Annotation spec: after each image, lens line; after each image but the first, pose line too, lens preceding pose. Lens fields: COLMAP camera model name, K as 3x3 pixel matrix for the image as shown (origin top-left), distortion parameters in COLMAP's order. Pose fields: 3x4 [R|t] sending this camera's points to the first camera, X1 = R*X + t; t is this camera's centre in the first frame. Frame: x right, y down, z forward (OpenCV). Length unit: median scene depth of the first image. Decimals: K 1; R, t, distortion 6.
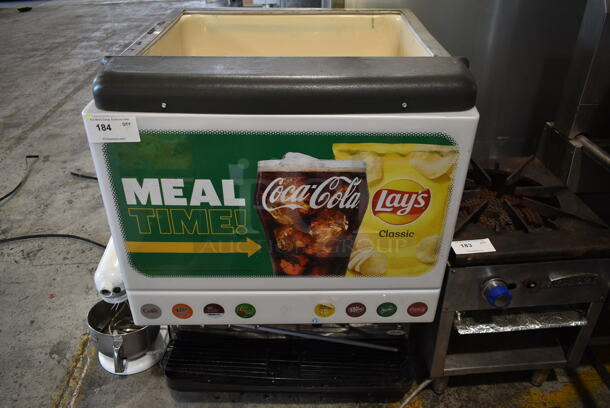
lens RADIAL K [[461.8, 0, 305.2], [0, 461.8, 204.8], [0, 0, 1]] dist [-0.020597, 0.010812]
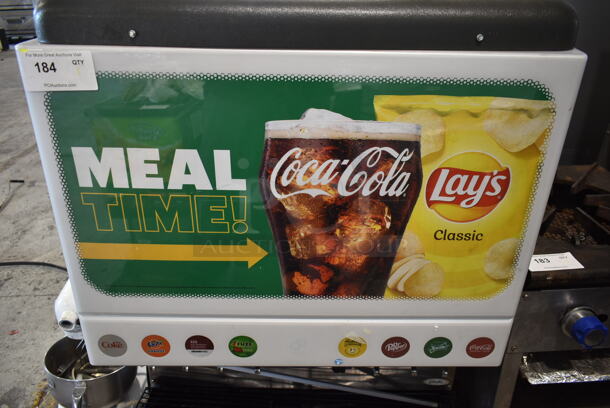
lens RADIAL K [[461.8, 0, 304.8], [0, 461.8, 204.7], [0, 0, 1]] dist [-0.020597, 0.010812]
pose [[0.999917, 0.011328, -0.006159, -0.032293], [-0.011898, 0.994697, -0.102159, 0.085435], [0.004969, 0.102224, 0.994749, 0.272831]]
